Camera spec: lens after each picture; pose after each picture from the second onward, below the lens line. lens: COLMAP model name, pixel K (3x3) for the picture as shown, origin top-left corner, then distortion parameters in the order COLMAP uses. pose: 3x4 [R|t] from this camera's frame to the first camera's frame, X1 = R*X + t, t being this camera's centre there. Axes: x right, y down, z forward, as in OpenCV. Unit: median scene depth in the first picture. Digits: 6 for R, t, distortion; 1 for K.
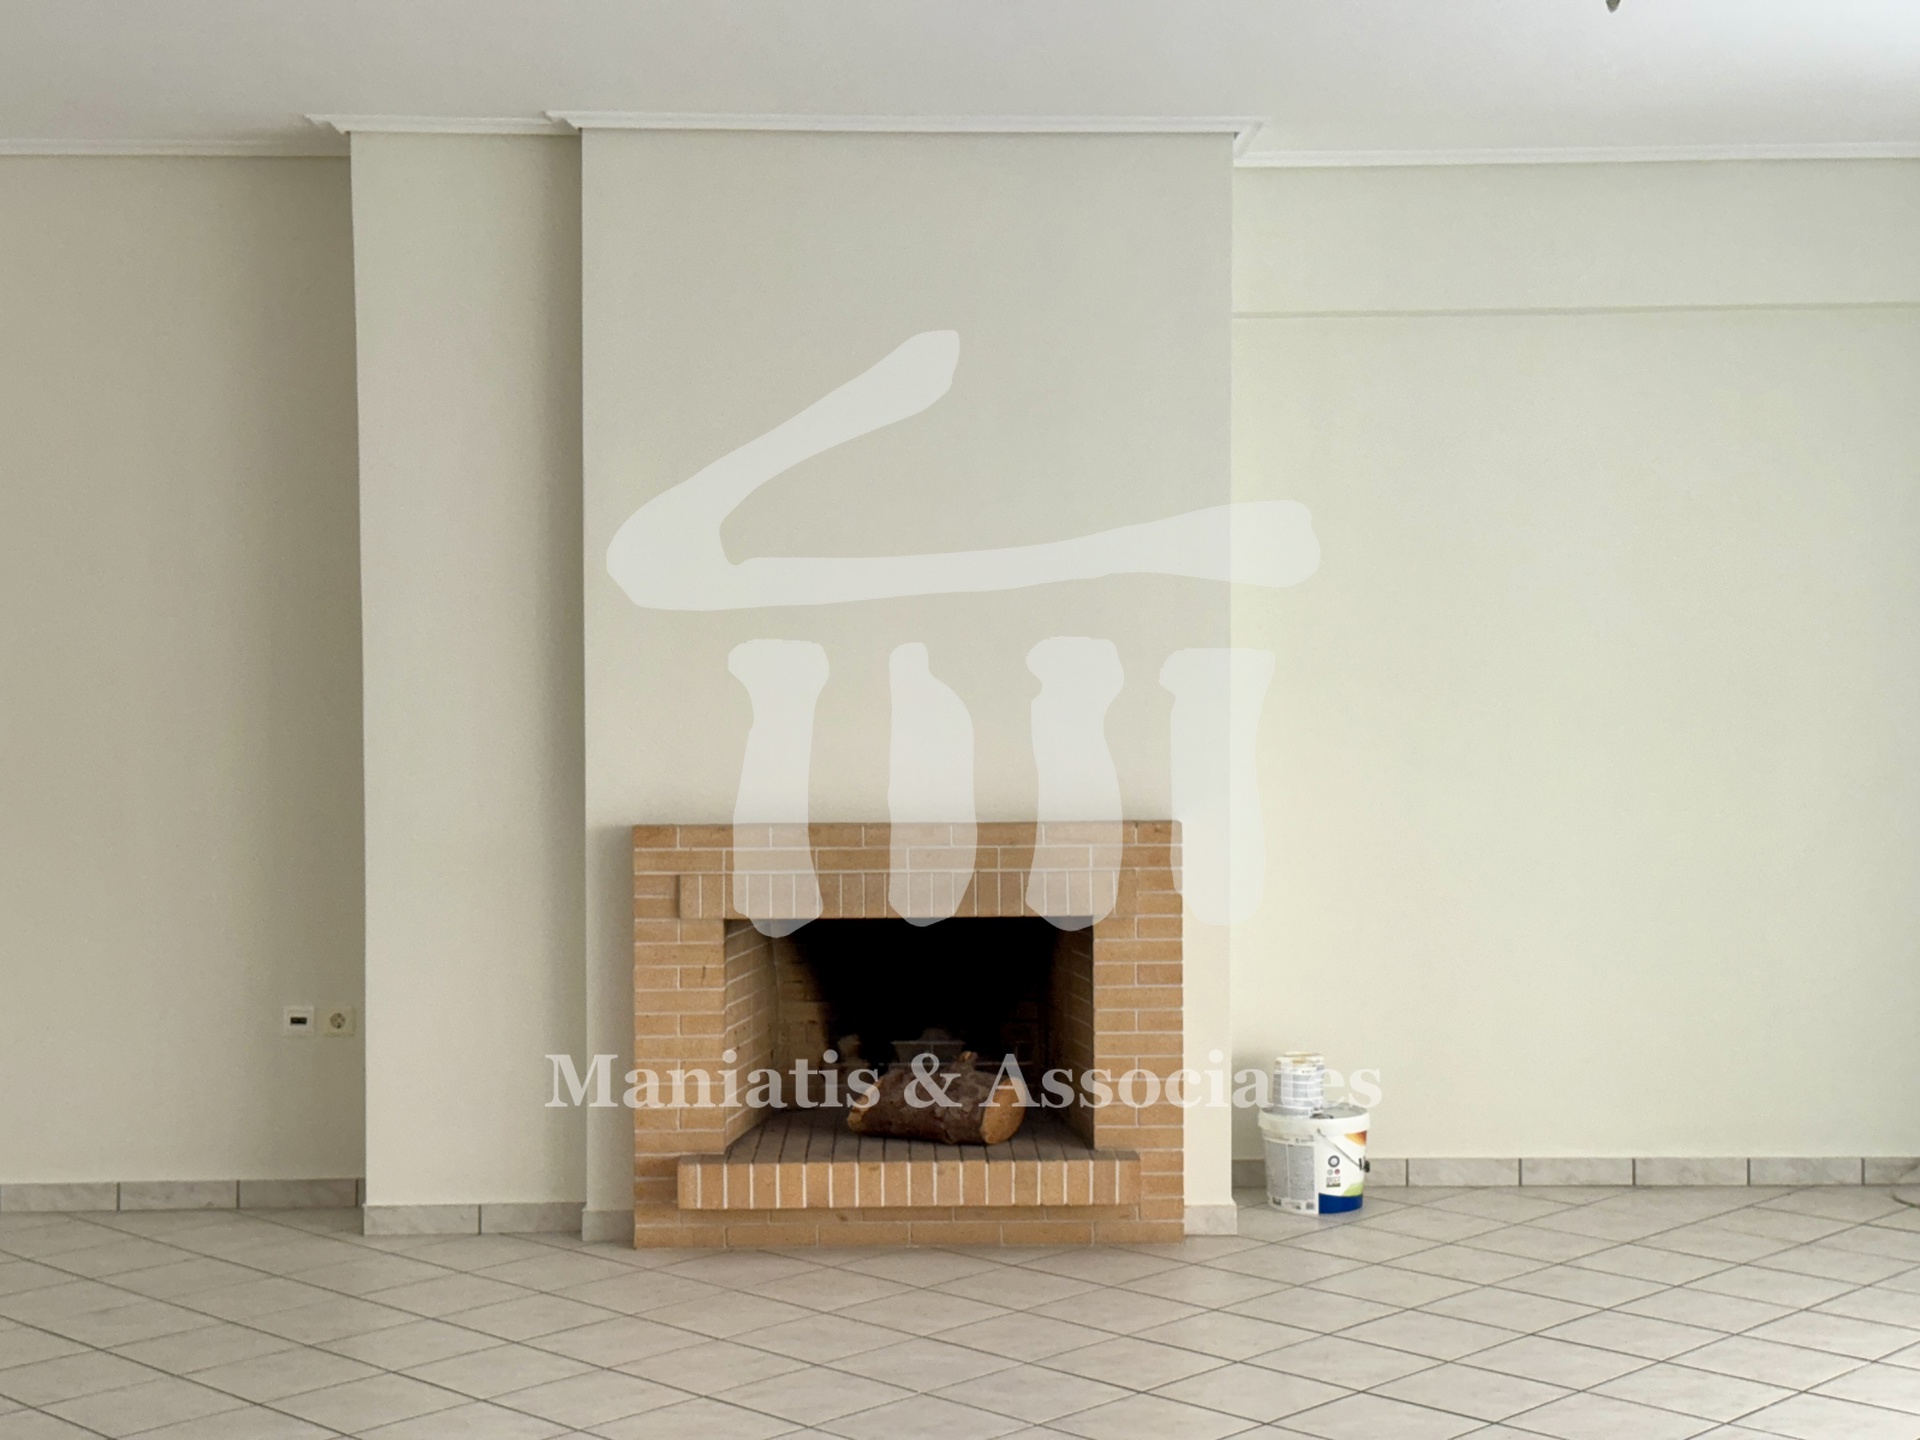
lens RADIAL K [[2586.9, 0, 960.0], [0, 2586.9, 720.0], [0, 0, 1]] dist [0.132985, 0.067569]
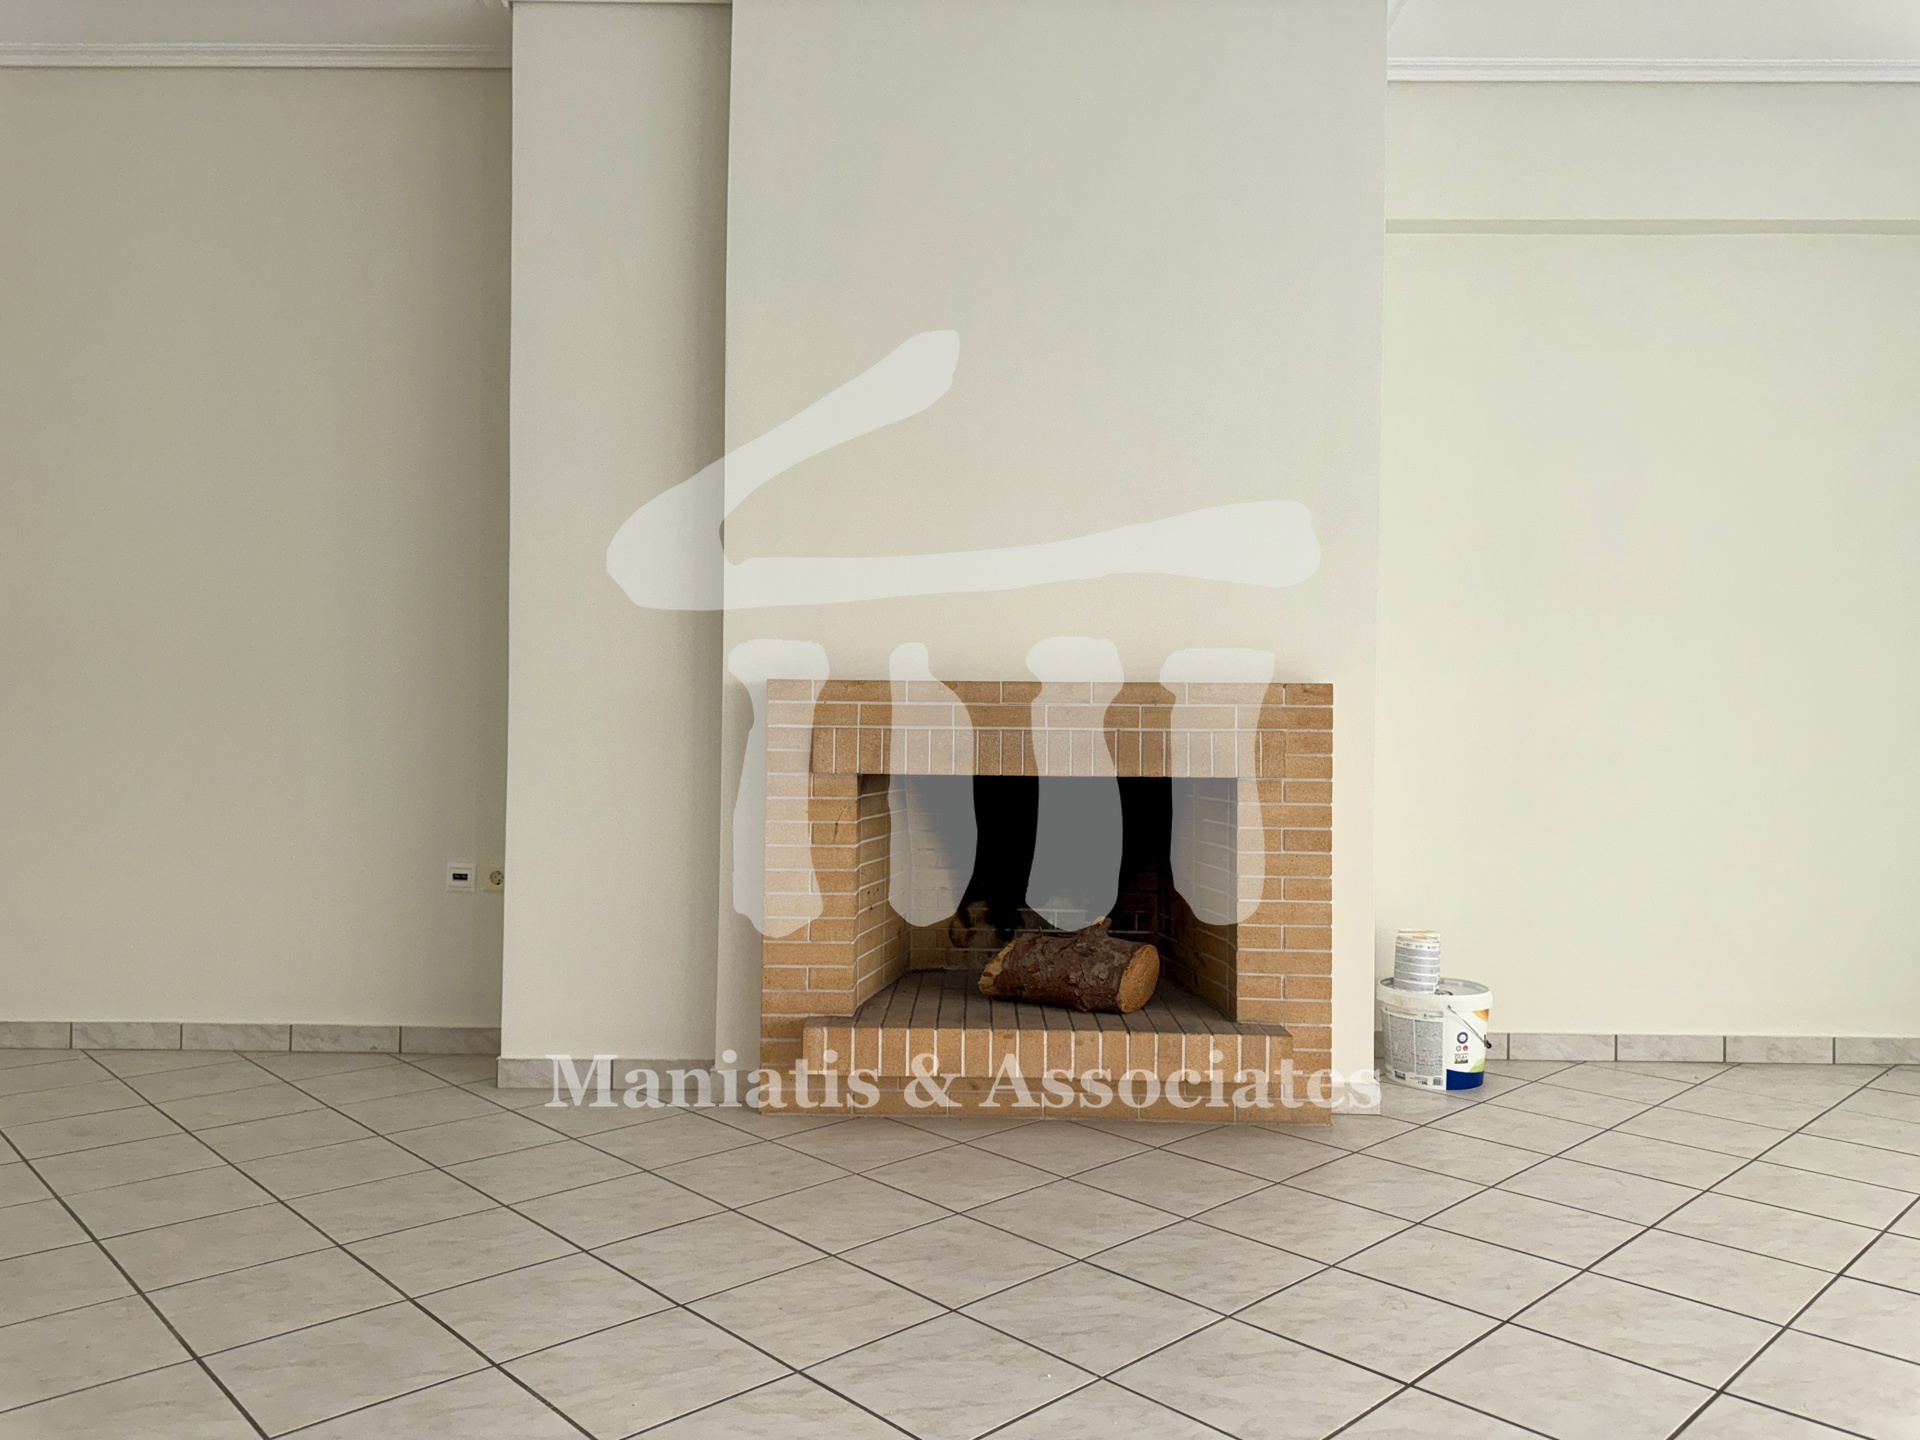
lens RADIAL K [[1320.7, 0, 964.7], [0, 1320.7, 726.6], [0, 0, 1]] dist [0.141143, -0.211875]
pose [[0.999319, 0.016340, -0.033095, -0.033940], [-0.017356, 0.999379, -0.030665, 0.072297], [0.032574, 0.031219, 0.998982, 0.494837]]
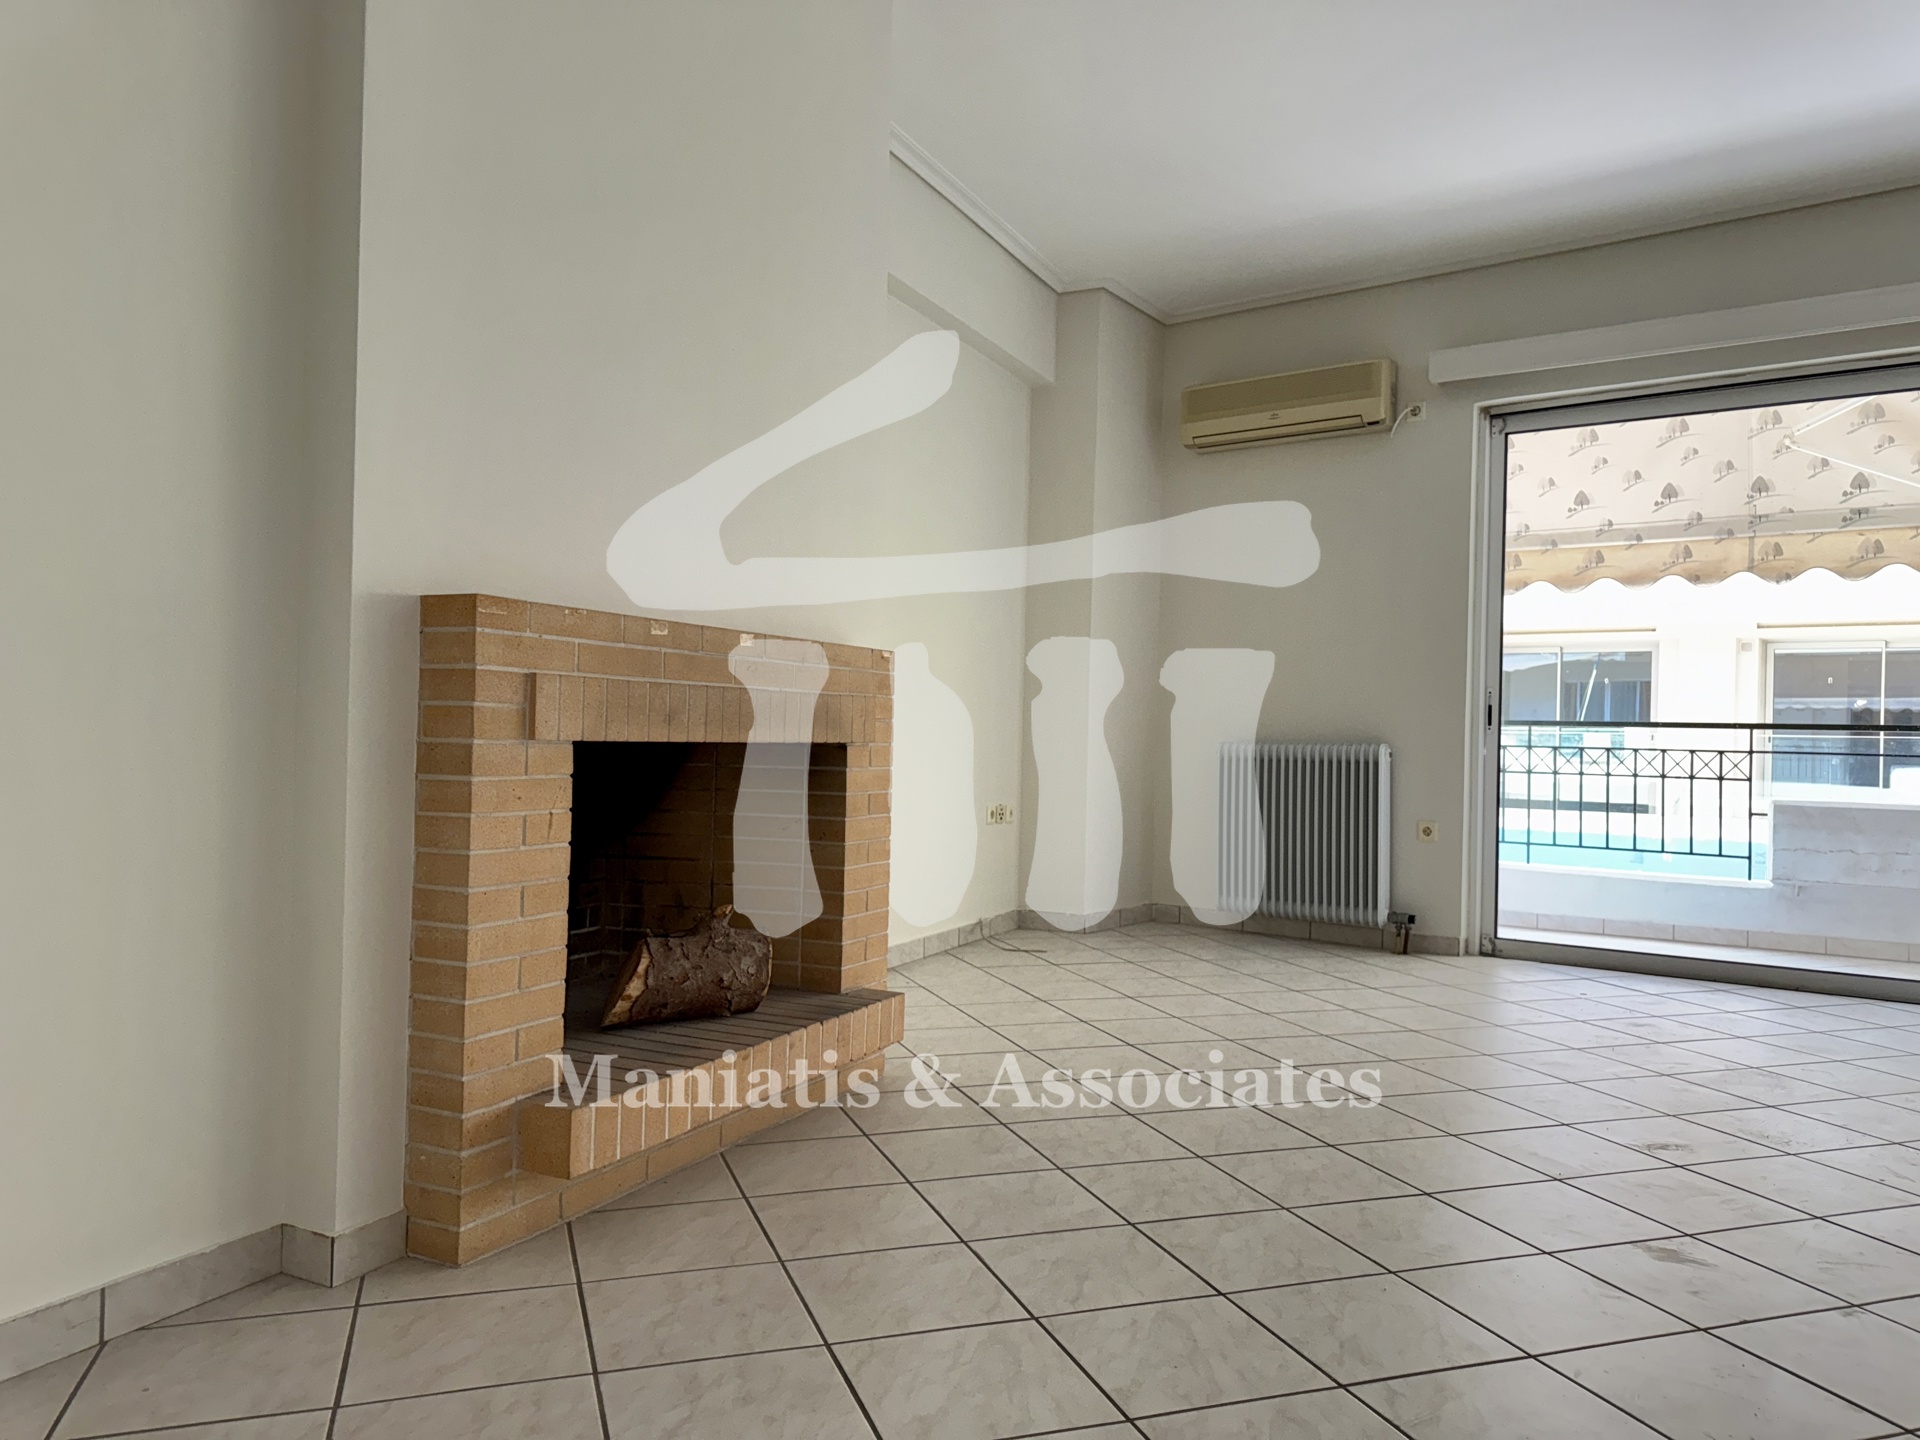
lens RADIAL K [[1349.7, 0, 957.7], [0, 1349.7, 733.6], [0, 0, 1]] dist [0.096696, -0.143093]
pose [[0.445827, 0.017284, 0.894952, -0.363666], [-0.004952, 0.999846, -0.016844, 0.079005], [-0.895105, 0.003078, 0.445844, 0.737071]]
